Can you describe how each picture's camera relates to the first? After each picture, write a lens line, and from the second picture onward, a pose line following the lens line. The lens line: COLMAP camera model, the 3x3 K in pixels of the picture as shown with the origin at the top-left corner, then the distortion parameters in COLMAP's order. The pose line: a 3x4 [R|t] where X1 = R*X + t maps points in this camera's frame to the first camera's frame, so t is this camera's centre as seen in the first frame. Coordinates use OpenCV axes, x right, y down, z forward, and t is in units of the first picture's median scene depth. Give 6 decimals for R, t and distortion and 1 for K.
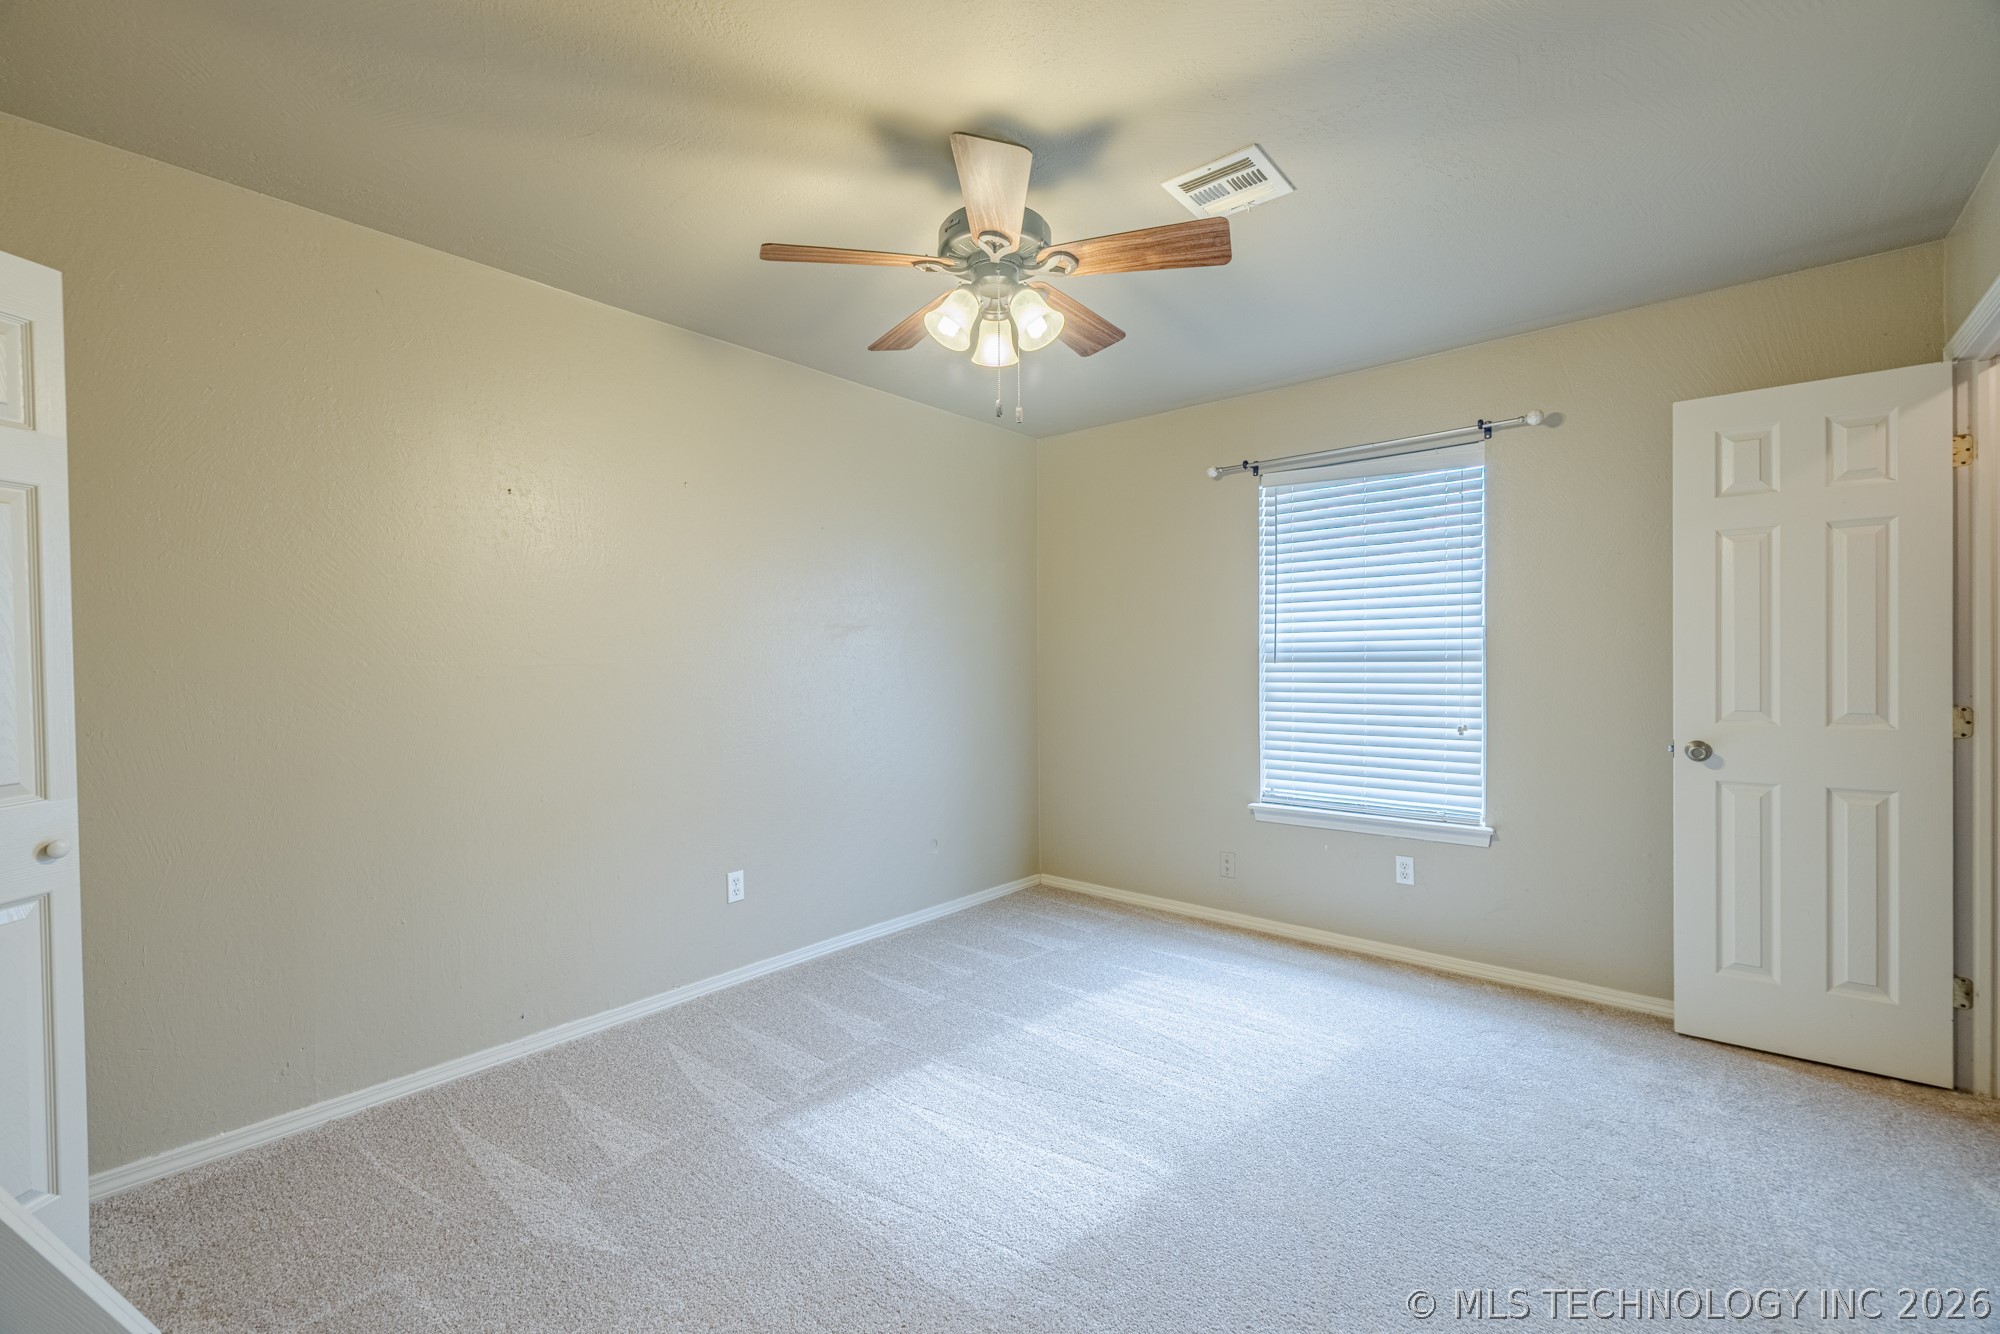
lens RADIAL K [[839.6, 0, 994.0], [0, 839.6, 666.1], [0, 0, 1]] dist [-0.000730, 0.000764]
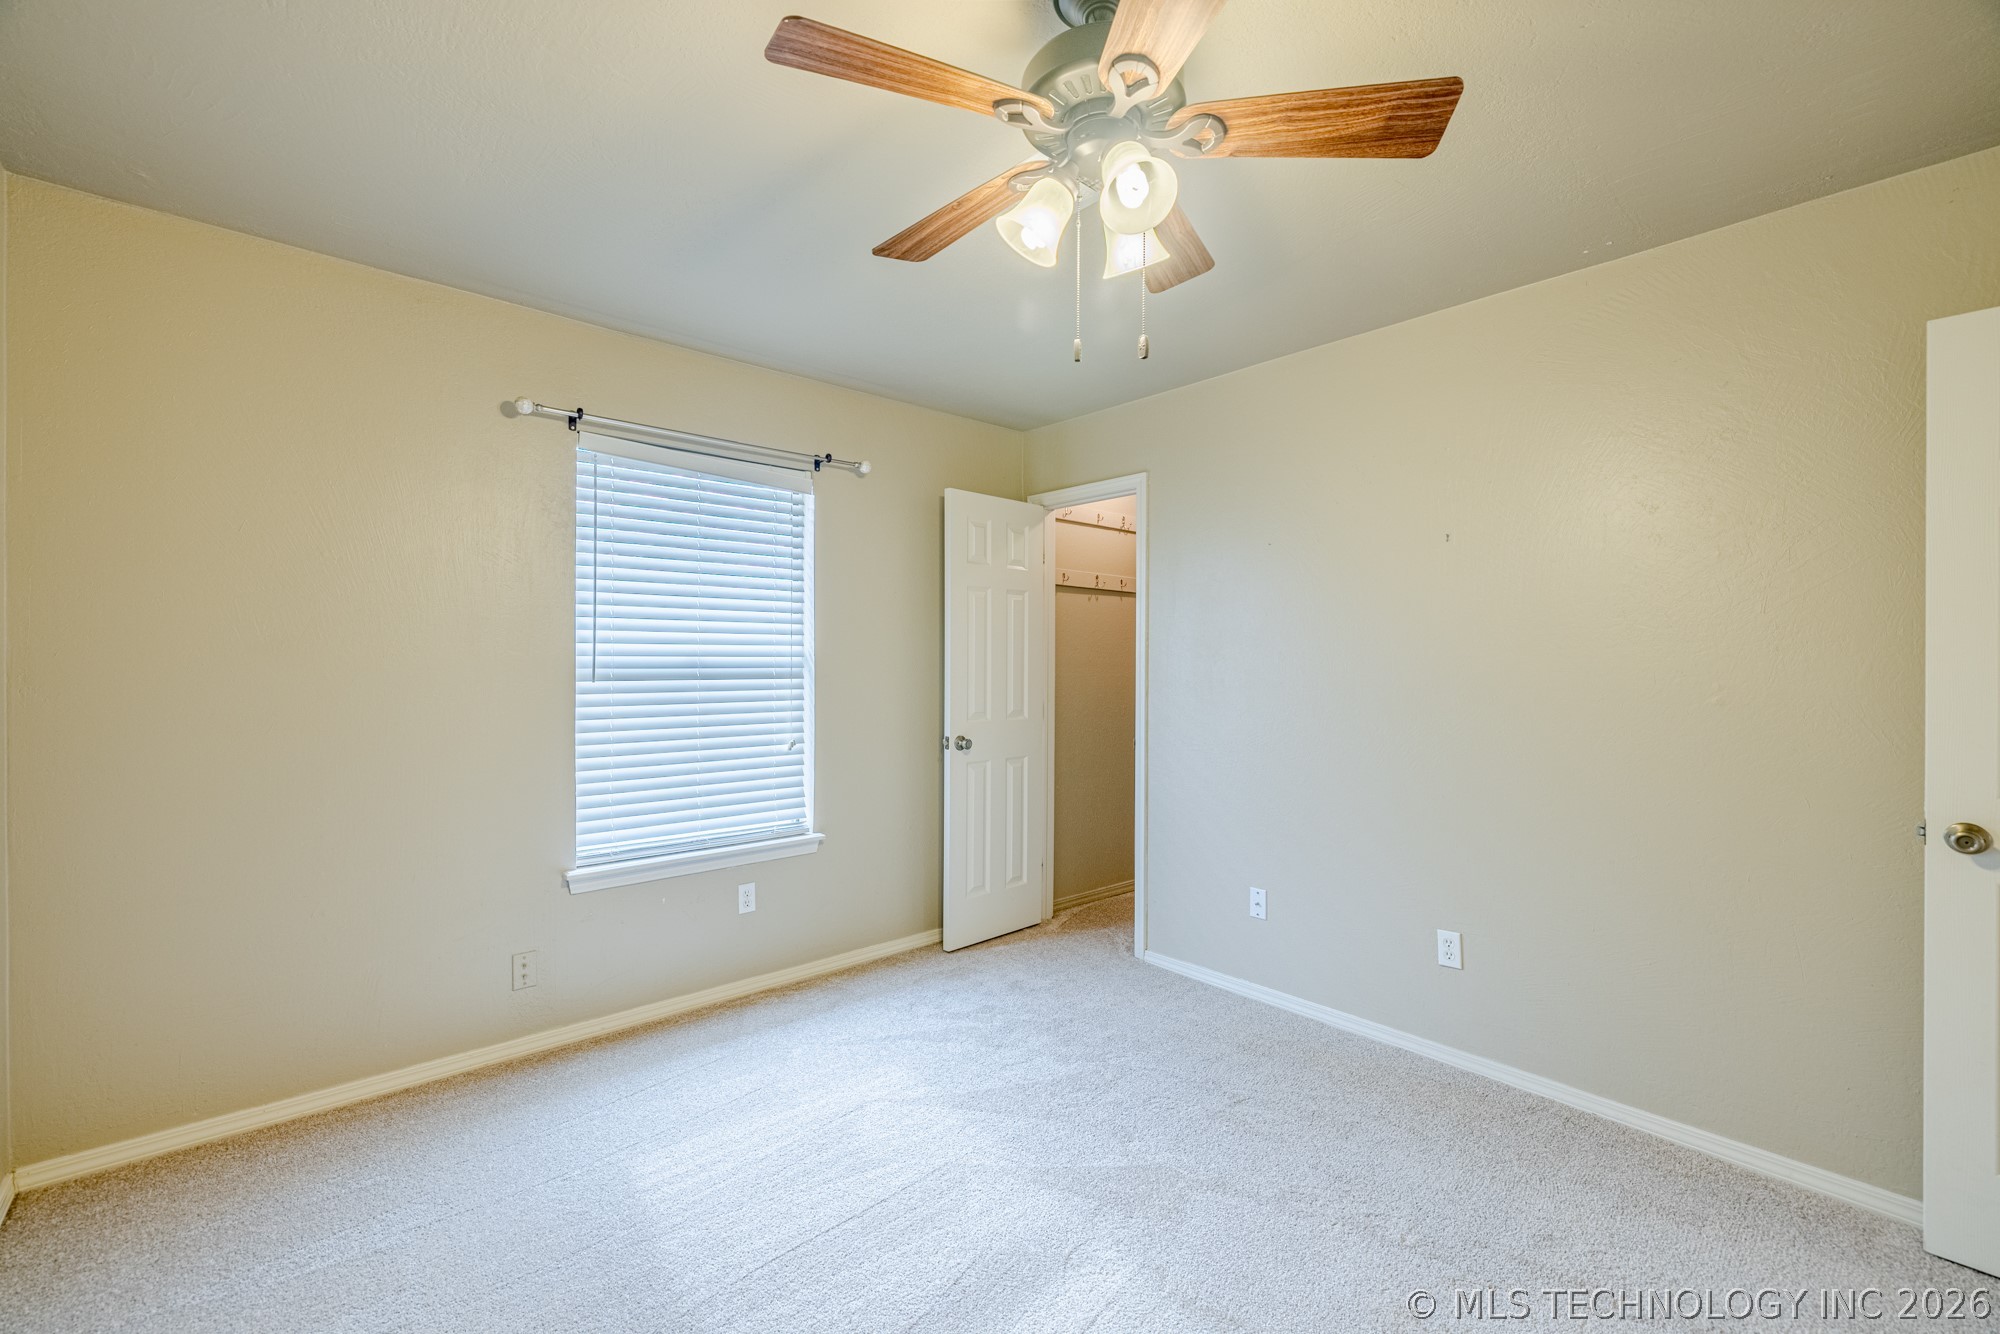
lens RADIAL K [[839.6, 0, 994.0], [0, 839.6, 666.1], [0, 0, 1]] dist [-0.000730, 0.000764]
pose [[0.139329, 0.003869, 0.990239, -0.421970], [0.001919, 0.999989, -0.004178, -0.015976], [-0.990244, 0.002483, 0.139320, 0.598246]]
